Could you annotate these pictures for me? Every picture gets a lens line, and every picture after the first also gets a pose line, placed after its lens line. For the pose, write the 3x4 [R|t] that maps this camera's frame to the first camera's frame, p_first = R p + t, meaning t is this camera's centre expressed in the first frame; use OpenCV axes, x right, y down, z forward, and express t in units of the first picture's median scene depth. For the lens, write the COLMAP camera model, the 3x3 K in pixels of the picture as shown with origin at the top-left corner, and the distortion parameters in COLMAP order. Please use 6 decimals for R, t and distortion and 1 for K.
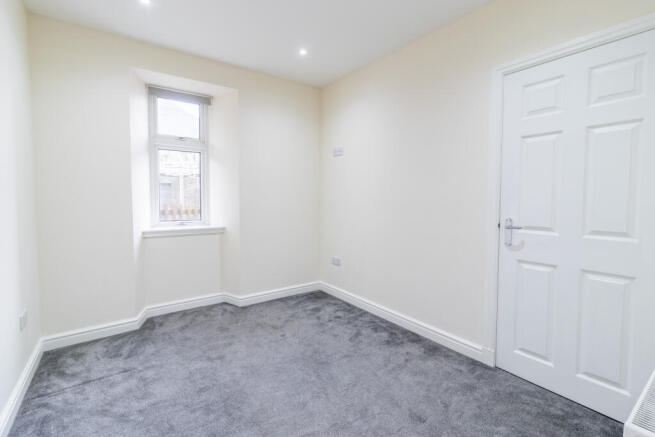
lens RADIAL K [[303.2, 0, 327.1], [0, 303.2, 208.6], [0, 0, 1]] dist [0.000119, 0.000054]
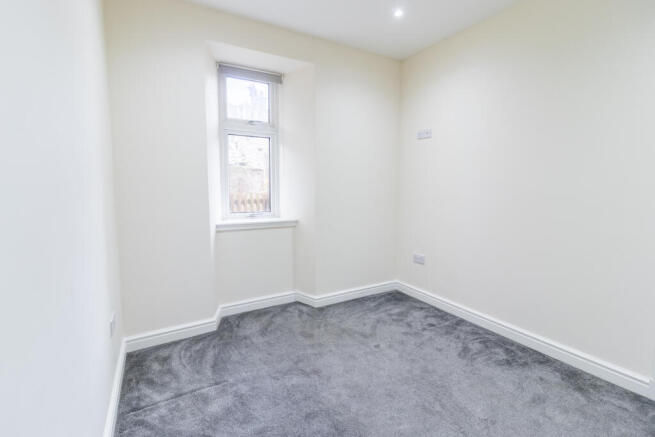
lens RADIAL K [[306.4, 0, 328.0], [0, 306.4, 211.0], [0, 0, 1]] dist [-0.002343, -0.000891]
pose [[0.994772, 0.006244, -0.101933, -0.188008], [-0.001639, 0.998977, 0.045201, -0.008836], [0.102111, -0.044798, 0.993764, 0.121214]]
